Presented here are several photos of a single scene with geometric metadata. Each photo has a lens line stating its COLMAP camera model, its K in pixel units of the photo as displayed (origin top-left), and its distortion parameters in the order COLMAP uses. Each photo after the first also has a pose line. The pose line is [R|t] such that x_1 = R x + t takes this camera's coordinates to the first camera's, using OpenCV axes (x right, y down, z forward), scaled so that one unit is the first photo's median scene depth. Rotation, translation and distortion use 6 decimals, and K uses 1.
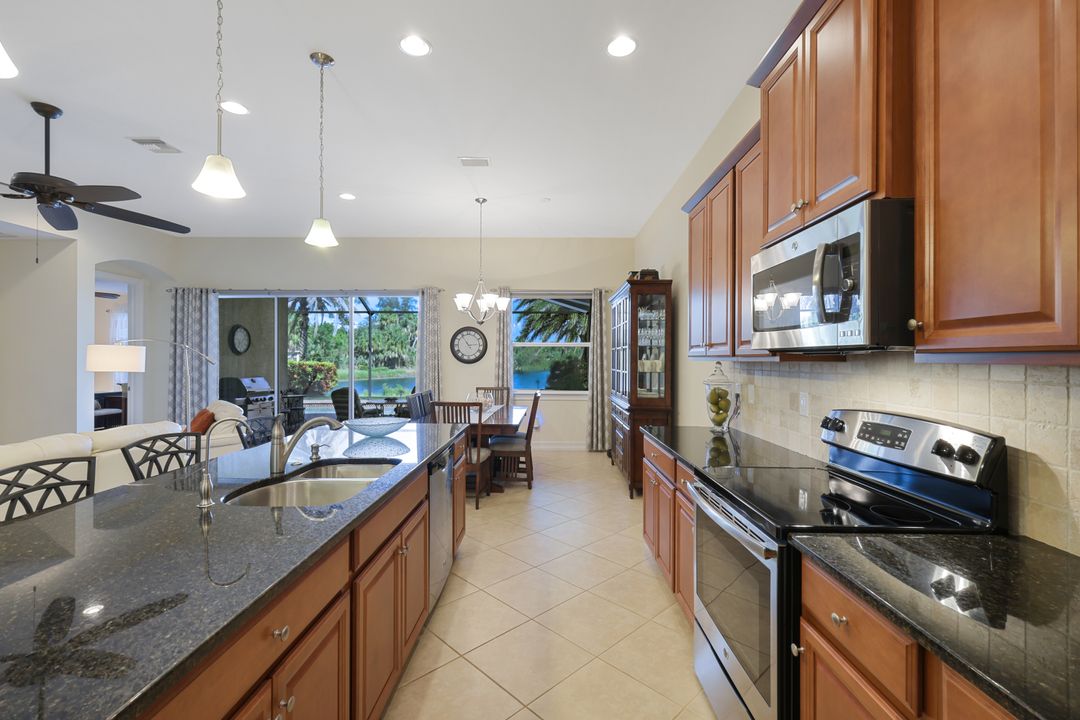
lens RADIAL K [[471.6, 0, 547.5], [0, 471.6, 360.9], [0, 0, 1]] dist [0.002154, -0.000913]
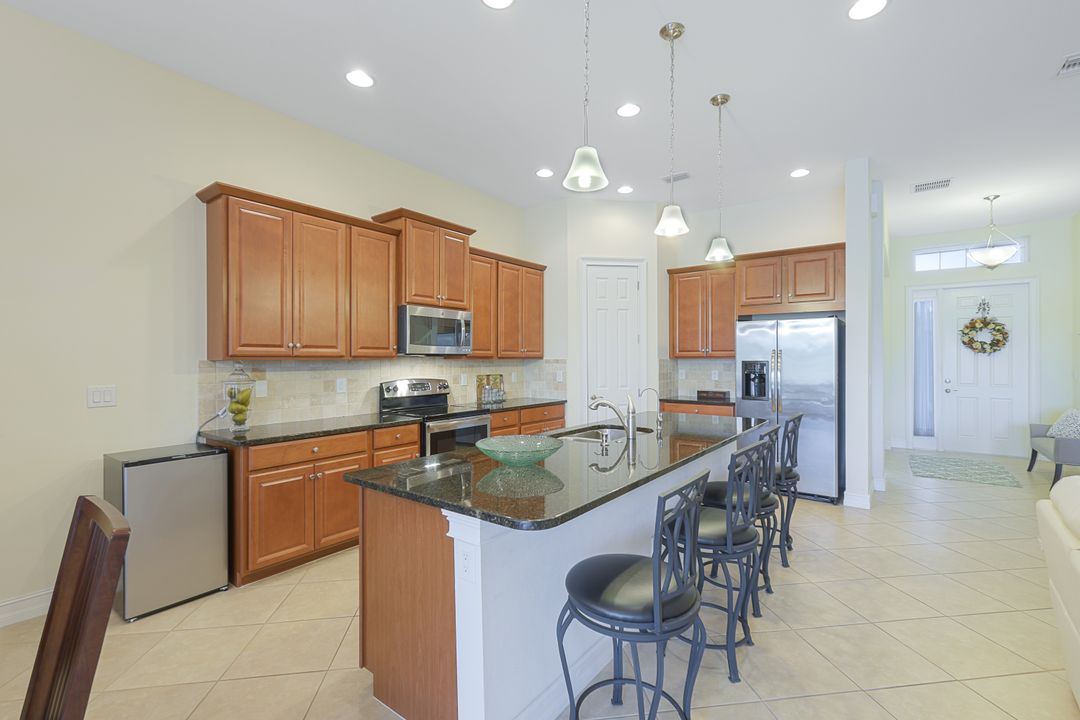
lens RADIAL K [[471.6, 0, 535.5], [0, 471.6, 358.0], [0, 0, 1]] dist [0.002154, -0.000913]
pose [[-0.783725, -0.000047, 0.621107, -0.339549], [0.004935, 0.999968, 0.006303, -0.003273], [-0.621088, 0.008005, -0.783700, 0.643020]]
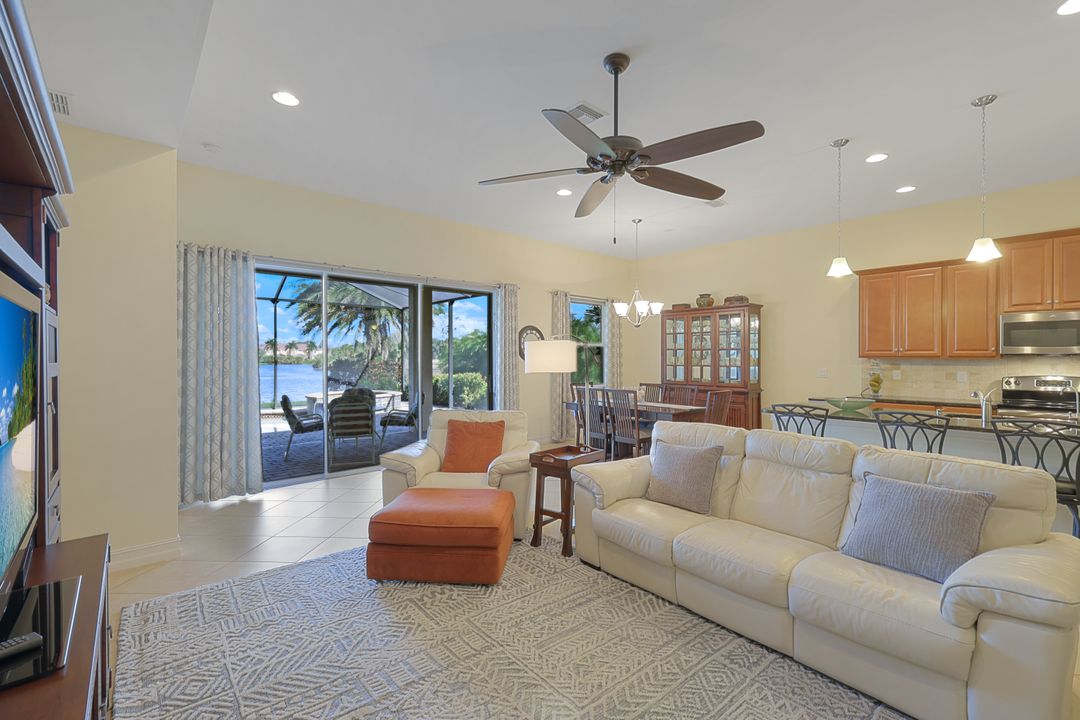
lens RADIAL K [[471.6, 0, 547.1], [0, 471.6, 358.4], [0, 0, 1]] dist [0.002154, -0.000913]
pose [[0.747885, -0.002706, 0.663823, -0.844334], [0.004282, 0.999991, -0.000747, -0.001111], [-0.663814, 0.003401, 0.747890, 0.218793]]
